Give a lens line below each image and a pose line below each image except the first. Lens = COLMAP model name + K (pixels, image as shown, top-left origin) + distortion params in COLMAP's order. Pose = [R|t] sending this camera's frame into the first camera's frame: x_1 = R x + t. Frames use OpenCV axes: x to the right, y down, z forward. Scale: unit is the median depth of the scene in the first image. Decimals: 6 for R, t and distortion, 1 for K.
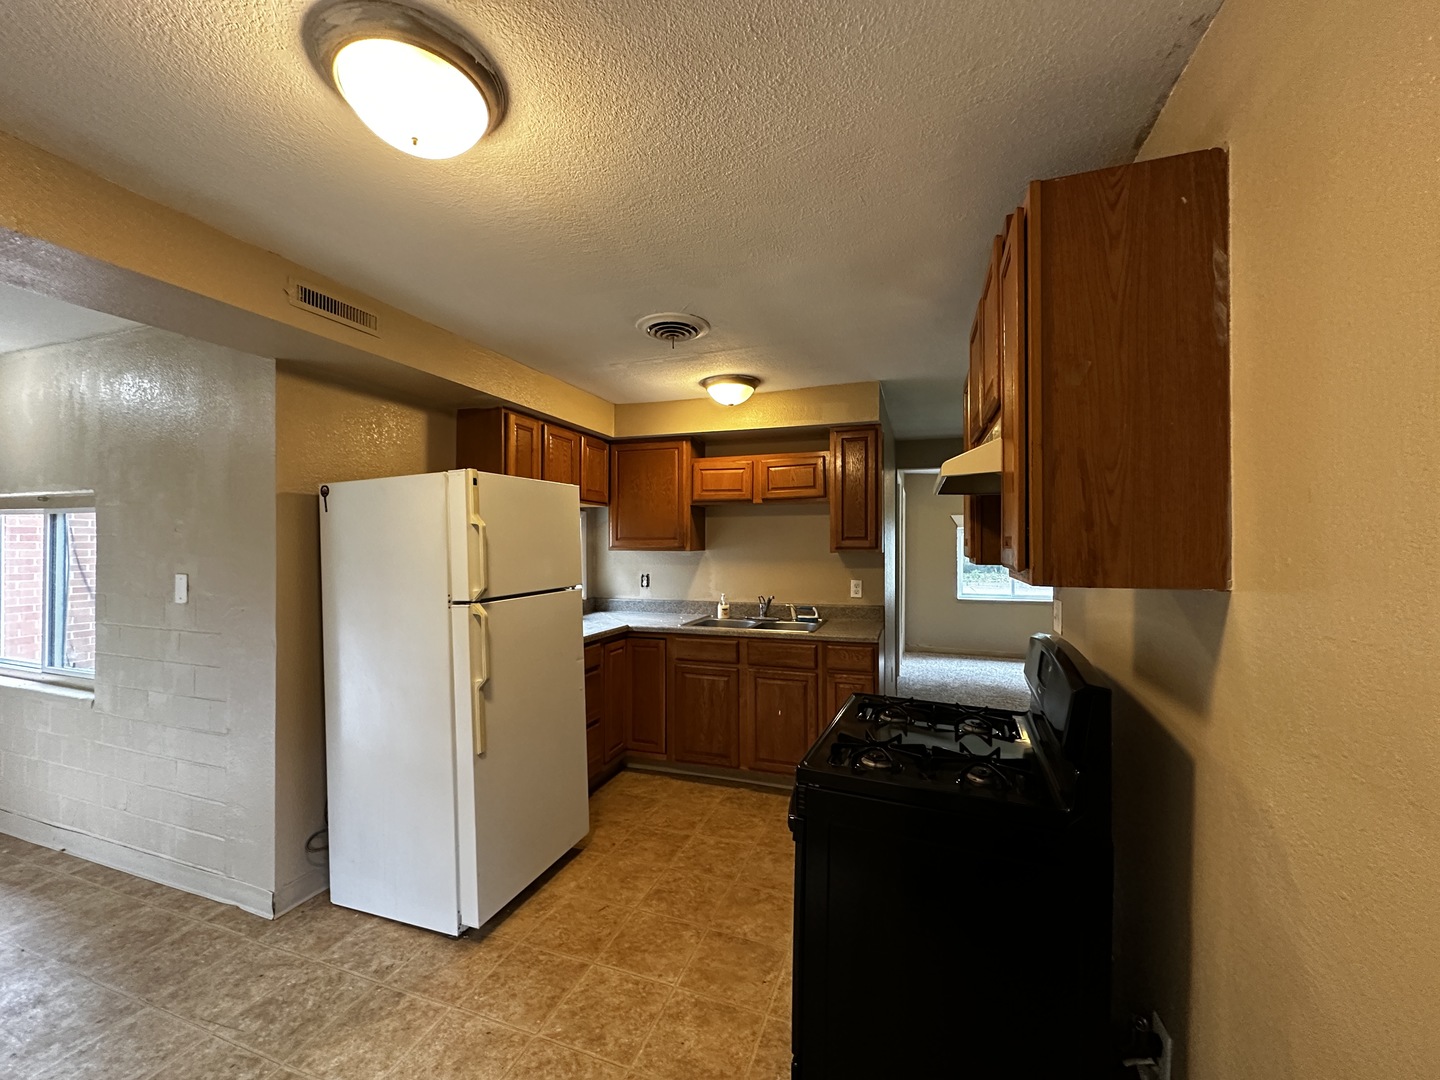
lens RADIAL K [[575.5, 0, 718.7], [0, 575.5, 545.1], [0, 0, 1]] dist [-0.001442, 0.000709]
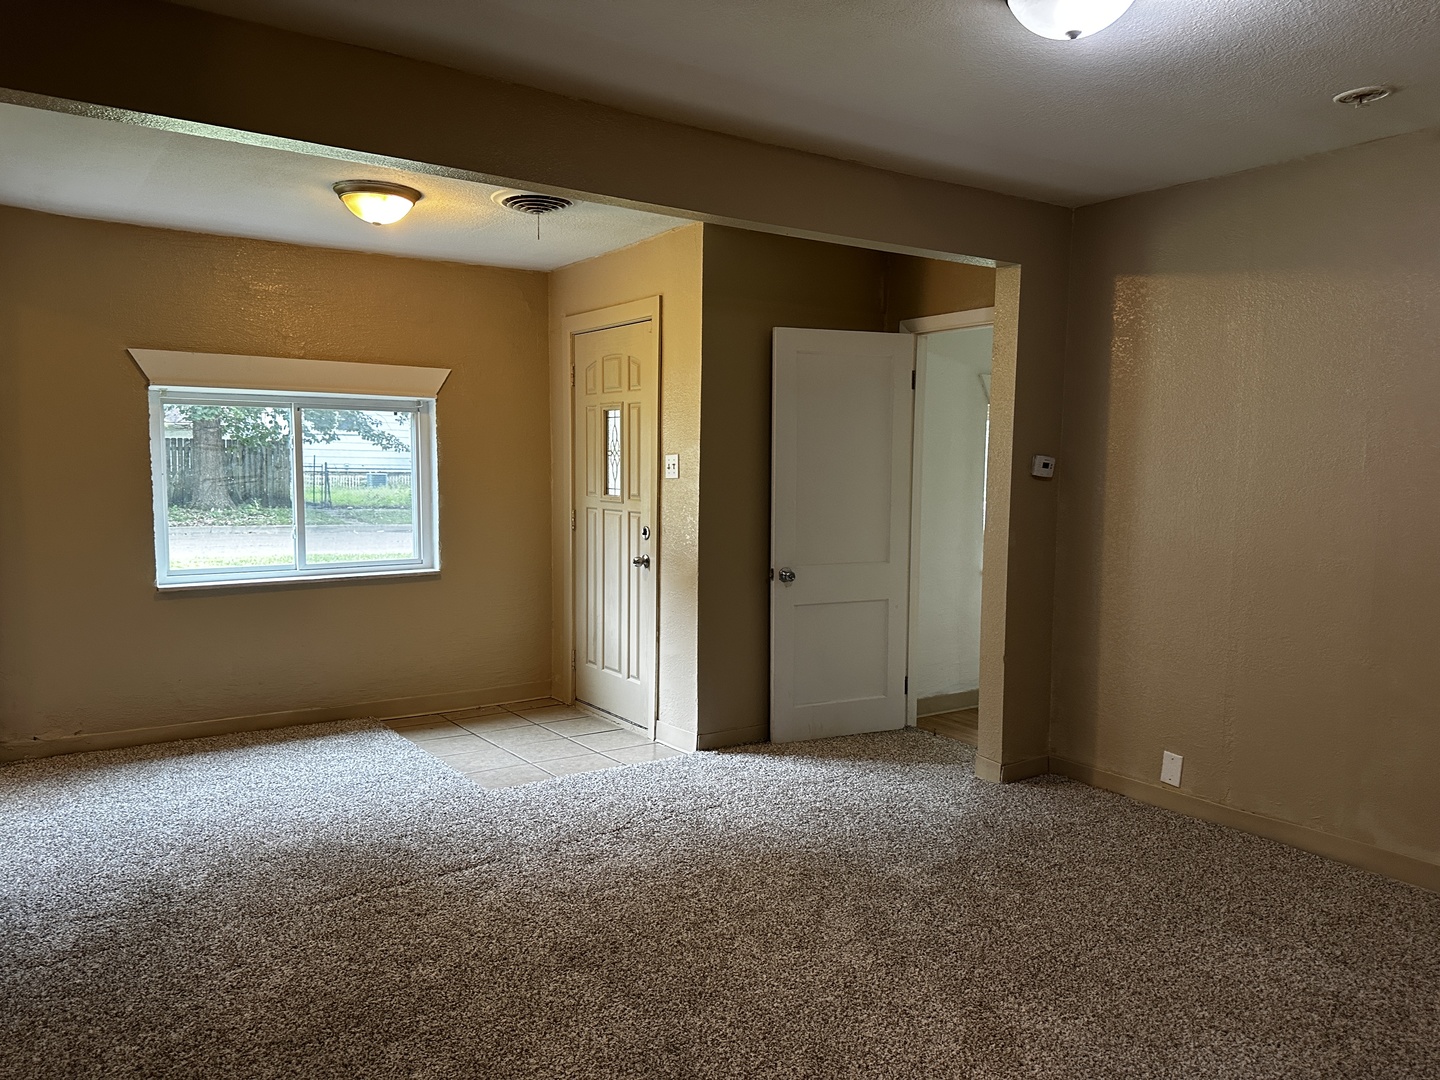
lens RADIAL K [[1014.0, 0, 715.5], [0, 1014.0, 537.5], [0, 0, 1]] dist [0.052269, -0.055683]
pose [[0.588618, -0.057775, 0.806344, 0.239212], [-0.006611, 0.997066, 0.076266, 0.025073], [-0.808385, -0.050223, 0.586508, 0.777601]]
